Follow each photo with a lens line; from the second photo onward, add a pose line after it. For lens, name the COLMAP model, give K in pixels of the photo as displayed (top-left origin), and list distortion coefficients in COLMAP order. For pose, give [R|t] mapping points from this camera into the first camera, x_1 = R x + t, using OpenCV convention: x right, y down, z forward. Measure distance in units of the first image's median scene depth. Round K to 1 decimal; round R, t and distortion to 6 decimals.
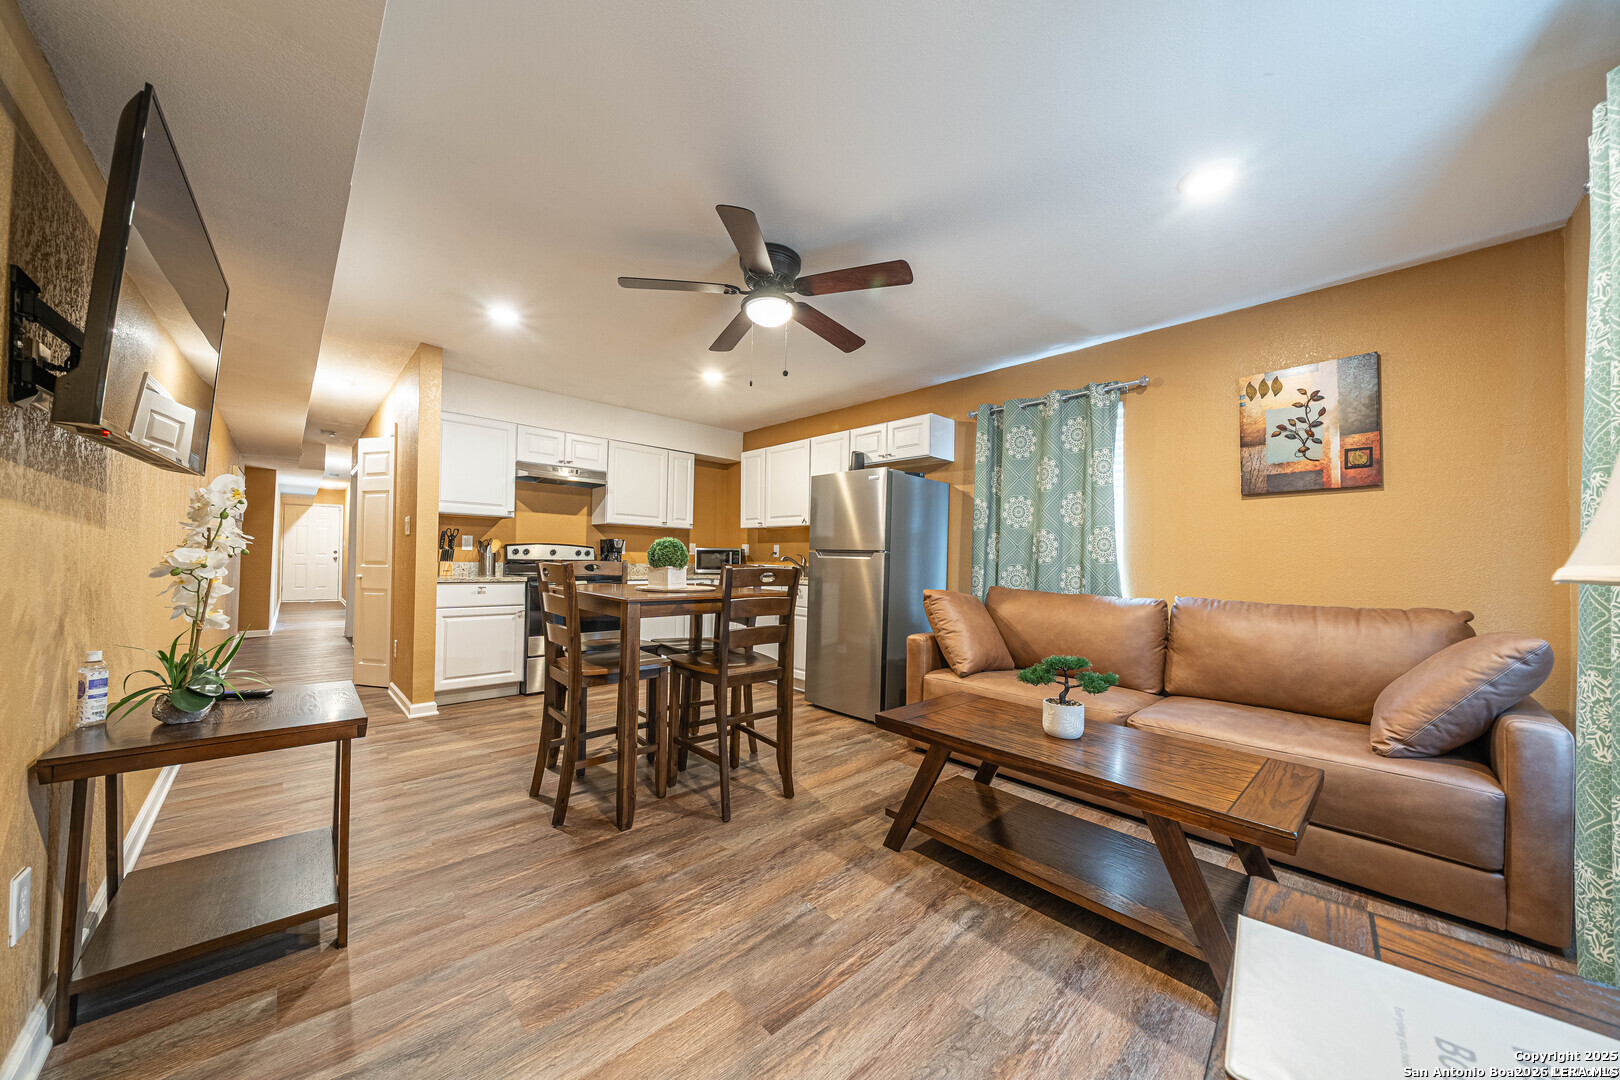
lens RADIAL K [[557.9, 0, 806.7], [0, 557.9, 550.0], [0, 0, 1]] dist [0.000404, -0.000007]
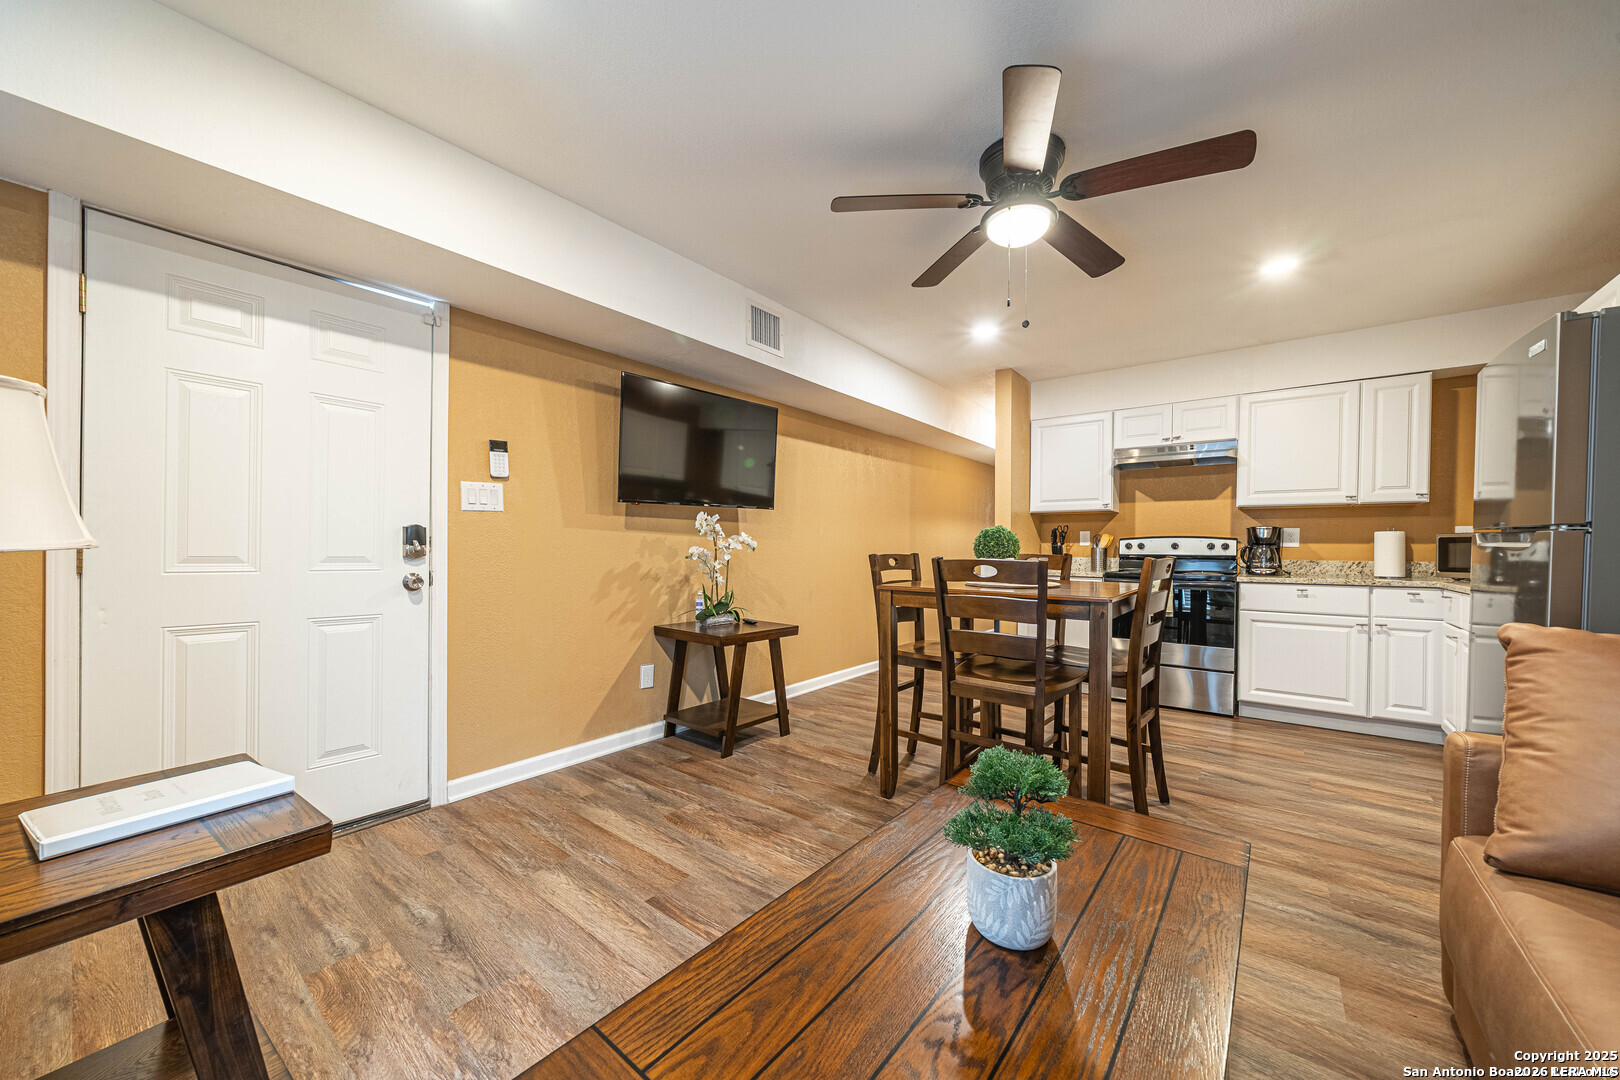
lens RADIAL K [[597.4, 0, 804.3], [0, 597.4, 551.5], [0, 0, 1]] dist [-0.000087, -0.000011]
pose [[0.134527, -0.009439, -0.990865, 0.392898], [0.012775, 0.999888, -0.007791, 0.012907], [0.990828, -0.011610, 0.134633, 0.331920]]
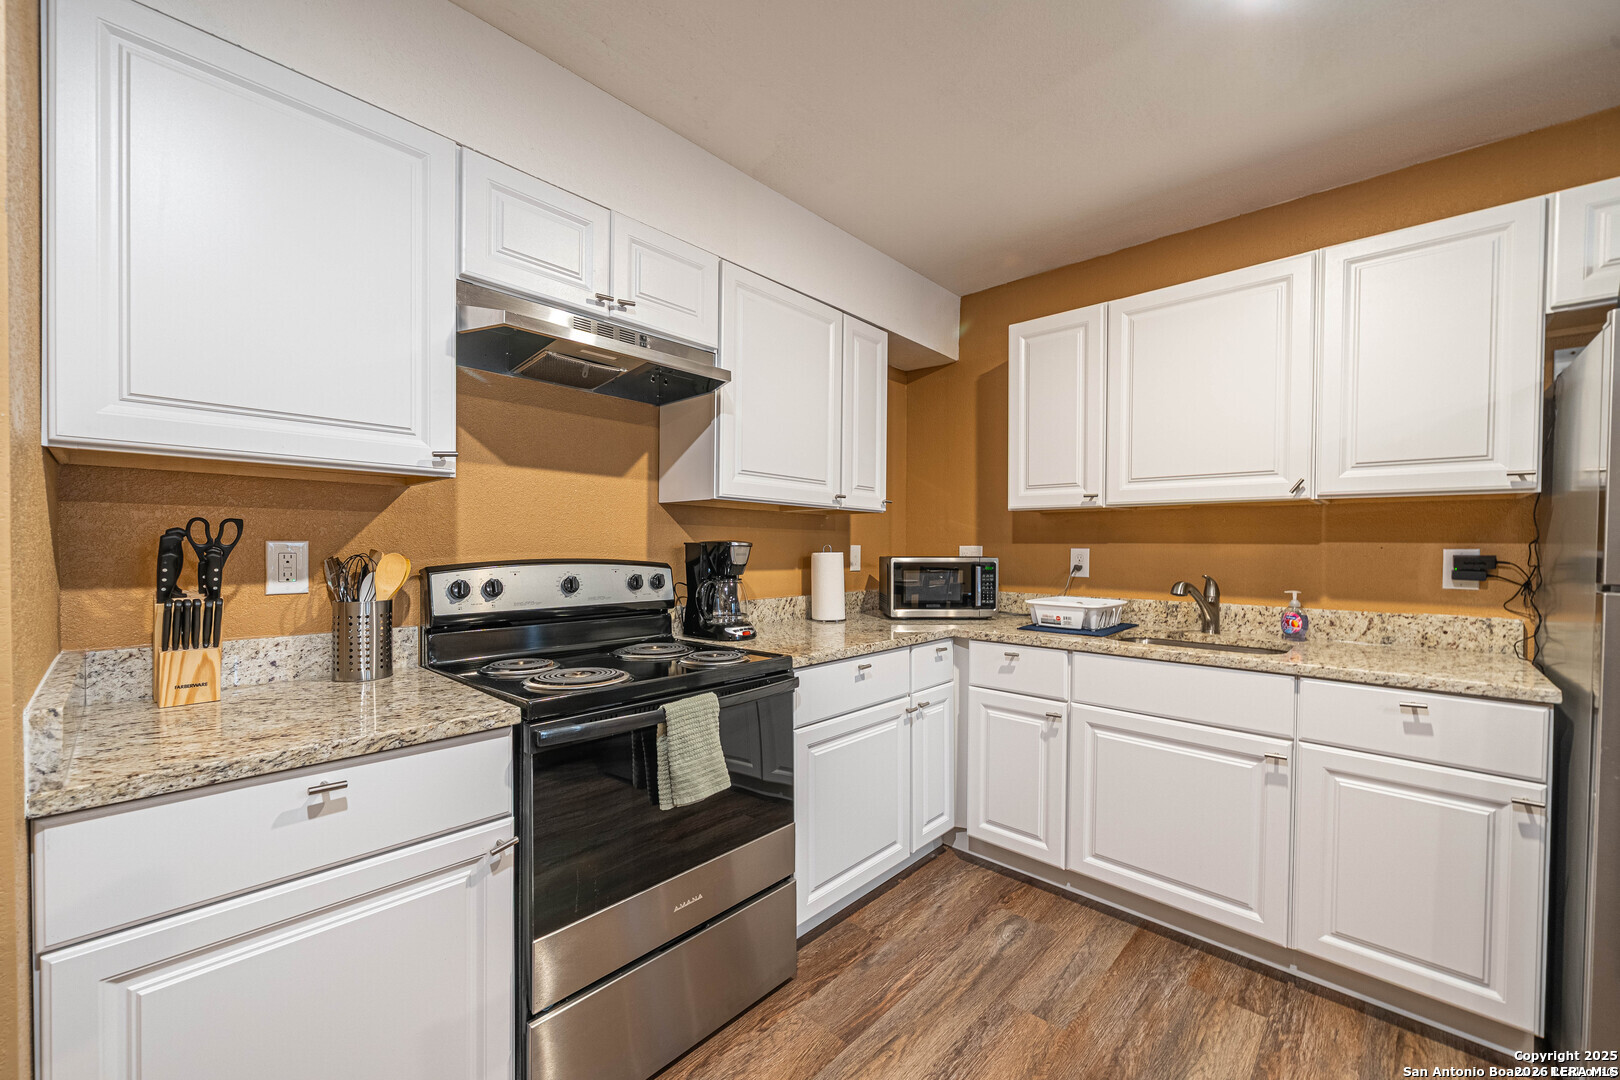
lens RADIAL K [[644.6, 0, 805.3], [0, 644.6, 552.4], [0, 0, 1]] dist [-0.002869, -0.000196]
pose [[0.998483, -0.013004, 0.053510, -0.351113], [0.011781, 0.999663, 0.023119, -0.023843], [-0.053793, -0.022454, 0.998300, 0.638240]]
